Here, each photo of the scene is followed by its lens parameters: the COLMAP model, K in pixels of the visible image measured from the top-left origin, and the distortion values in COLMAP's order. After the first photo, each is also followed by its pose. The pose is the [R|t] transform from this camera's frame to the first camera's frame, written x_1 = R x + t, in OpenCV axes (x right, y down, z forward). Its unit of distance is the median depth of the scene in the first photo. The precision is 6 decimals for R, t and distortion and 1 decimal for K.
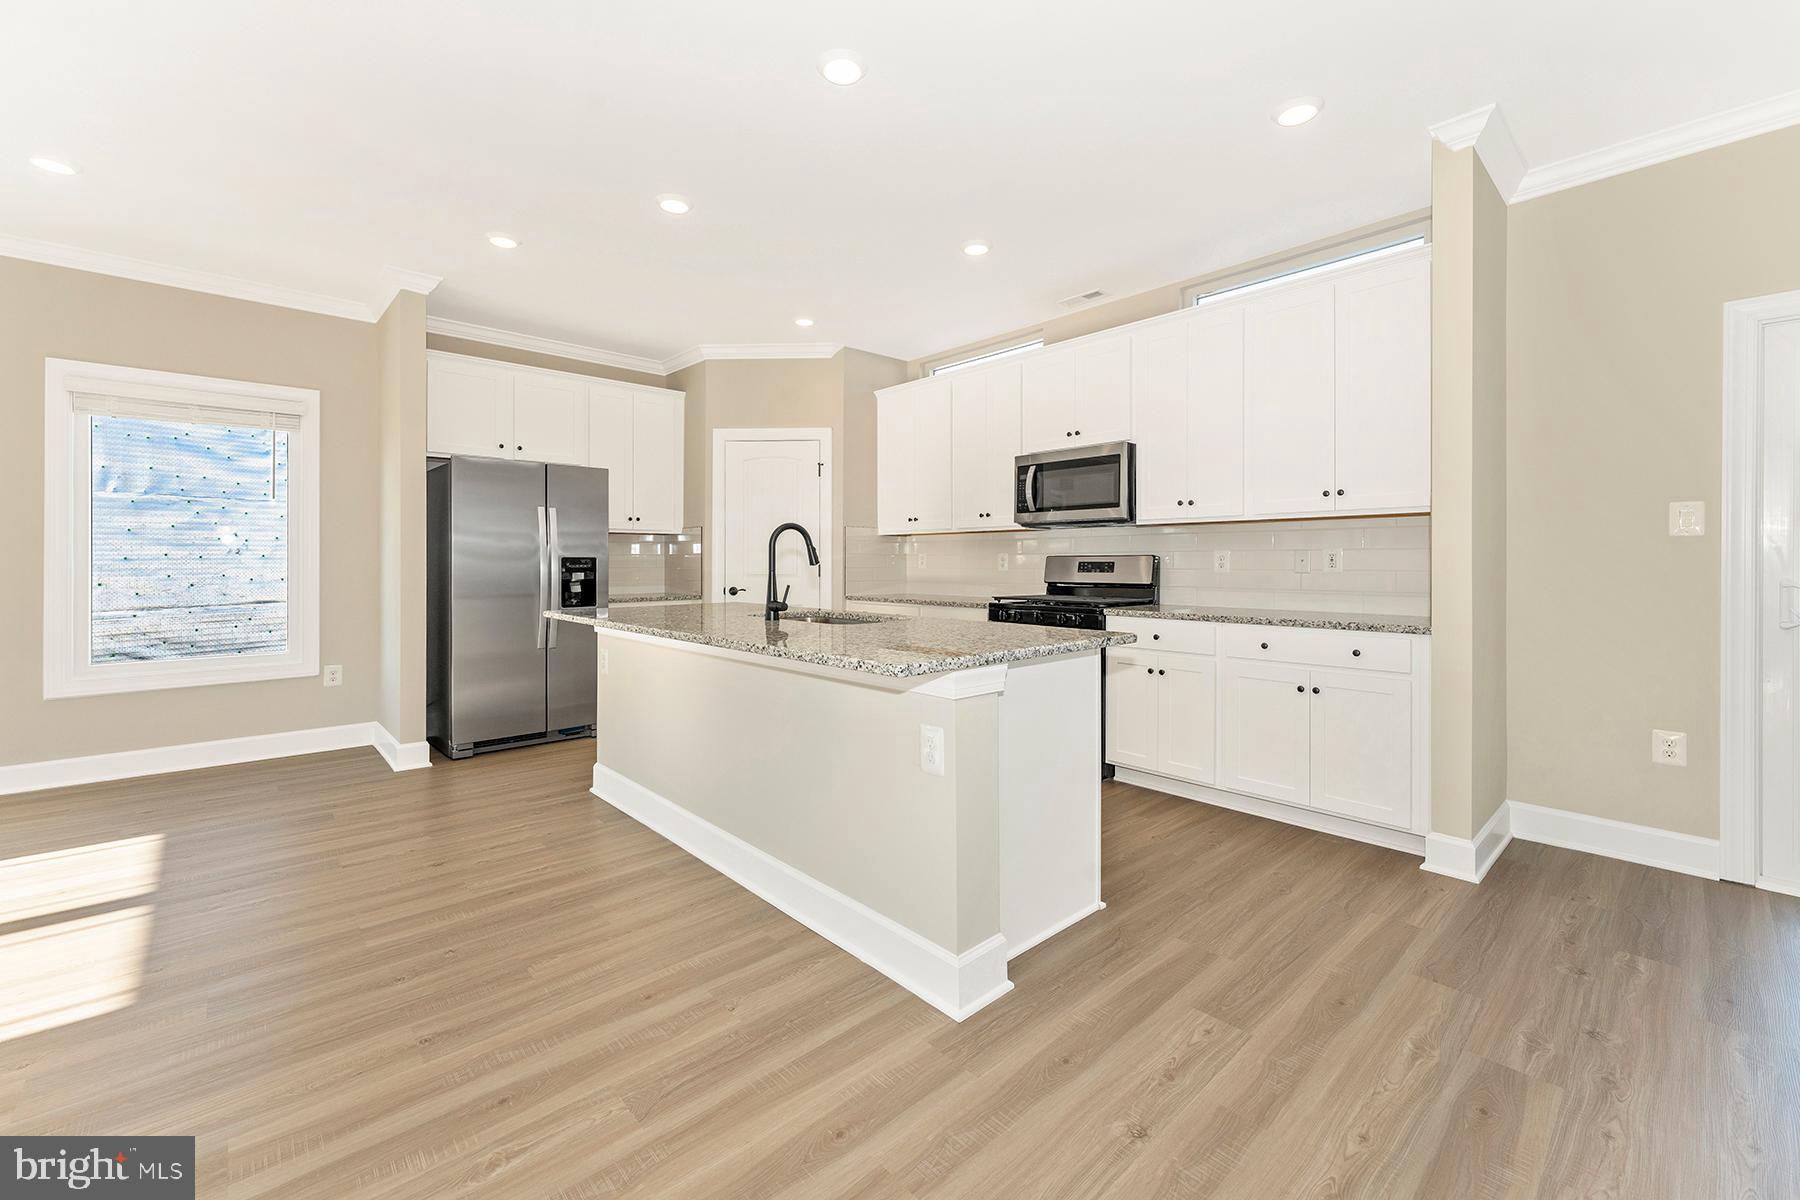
lens RADIAL K [[729.1, 0, 895.4], [0, 729.1, 562.0], [0, 0, 1]] dist [0.001691, 0.000095]
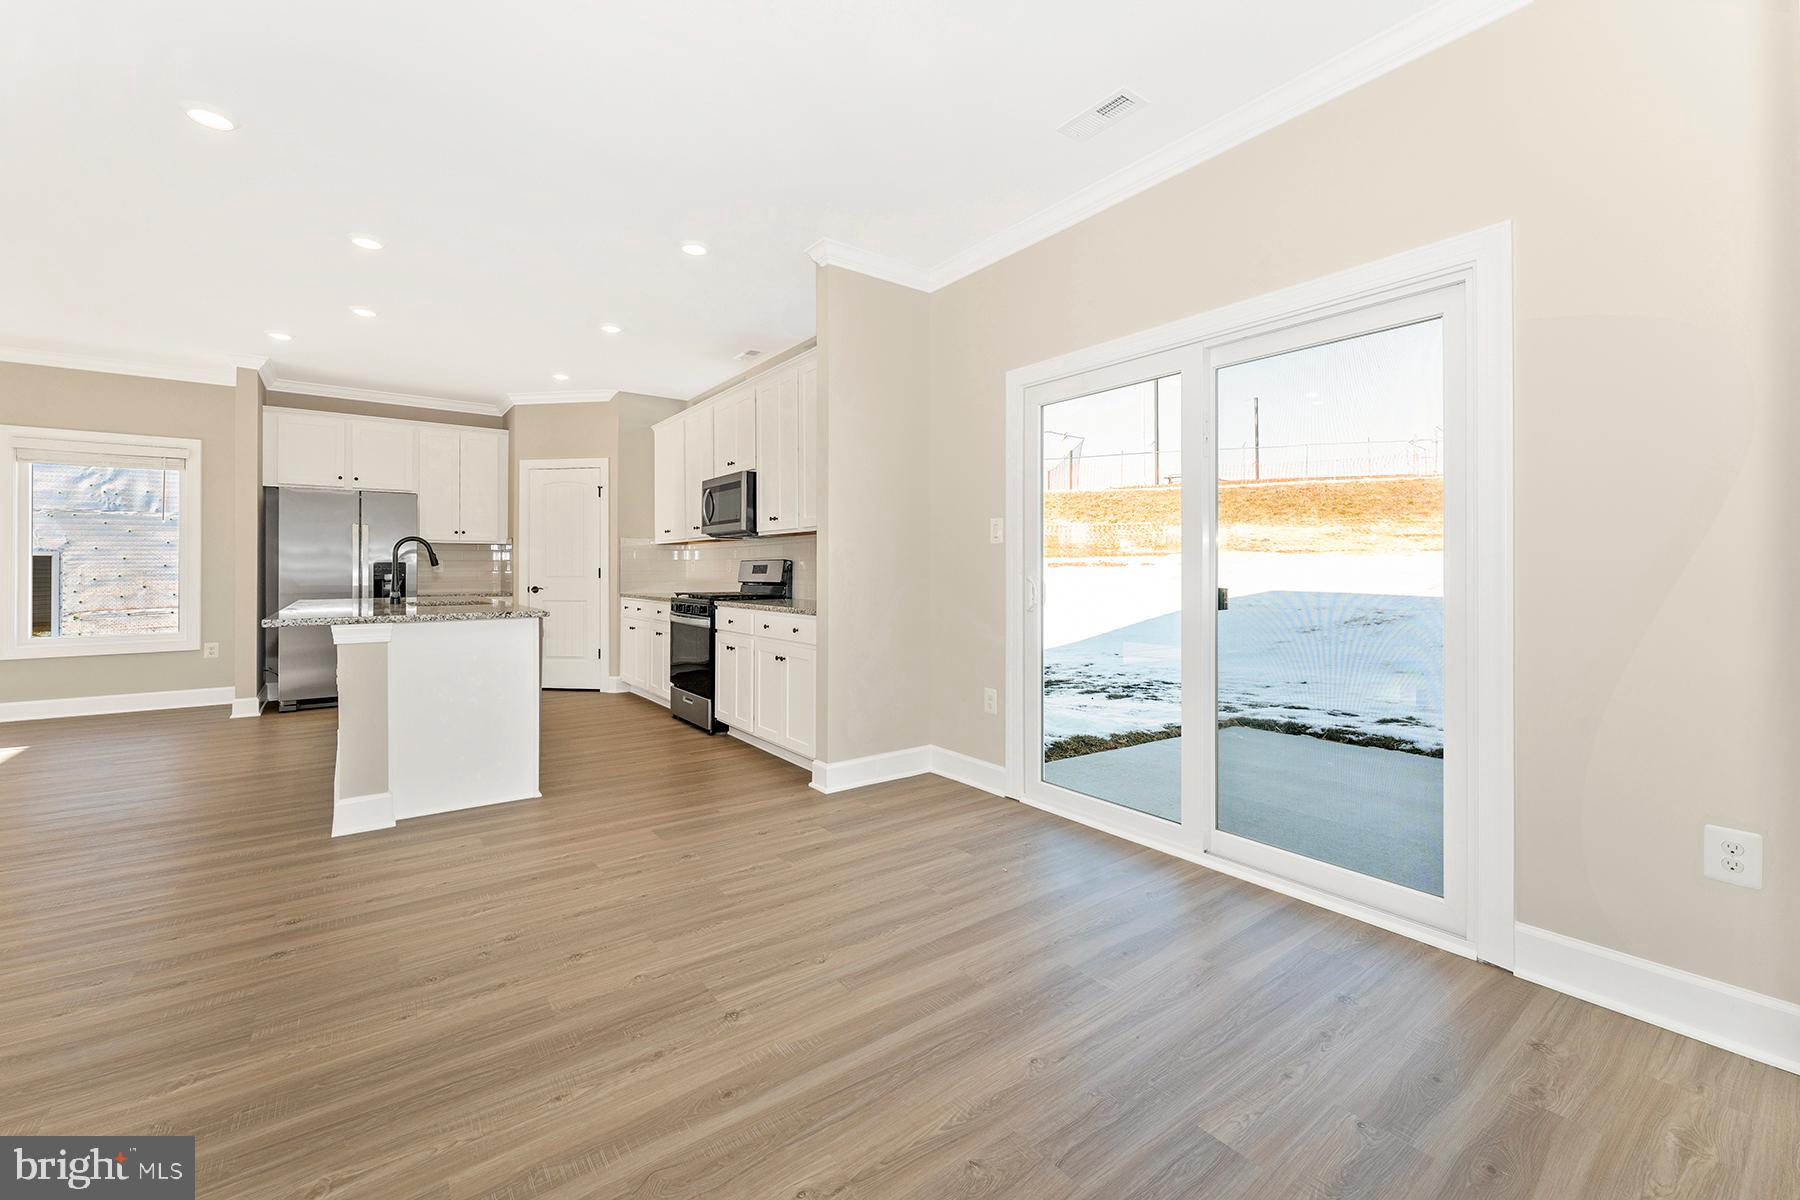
lens RADIAL K [[729.5, 0, 897.4], [0, 729.5, 571.6], [0, 0, 1]] dist [0.000722, -0.000341]
pose [[0.994971, -0.000833, -0.100162, 0.704966], [0.001082, 0.999996, 0.002437, 0.008983], [0.100159, -0.002533, 0.994968, -0.242844]]
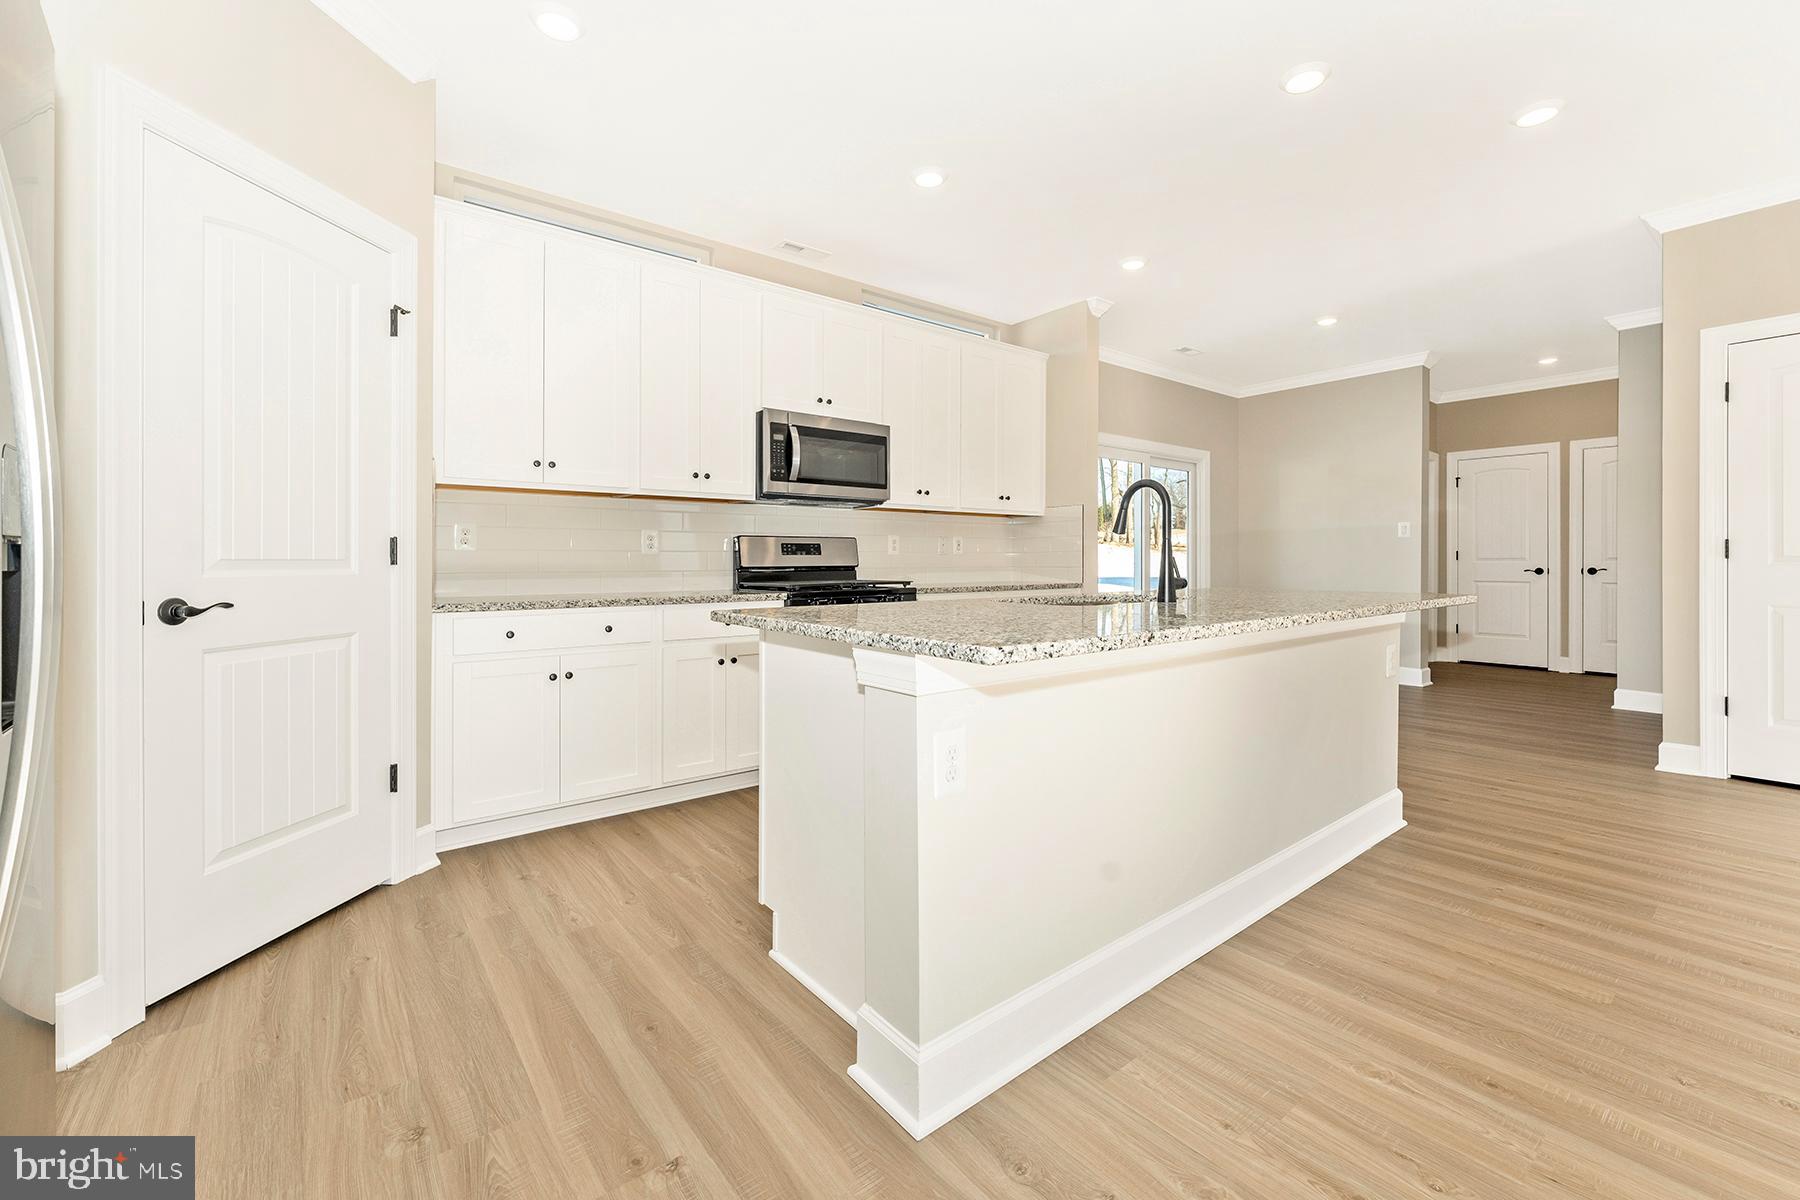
lens RADIAL K [[738.2, 0, 915.0], [0, 738.2, 566.6], [0, 0, 1]] dist [-0.000936, 0.000095]
pose [[0.059714, -0.006131, 0.998197, -0.716548], [0.002853, 0.999978, 0.005972, 0.026662], [-0.998211, 0.002491, 0.059730, 0.898049]]
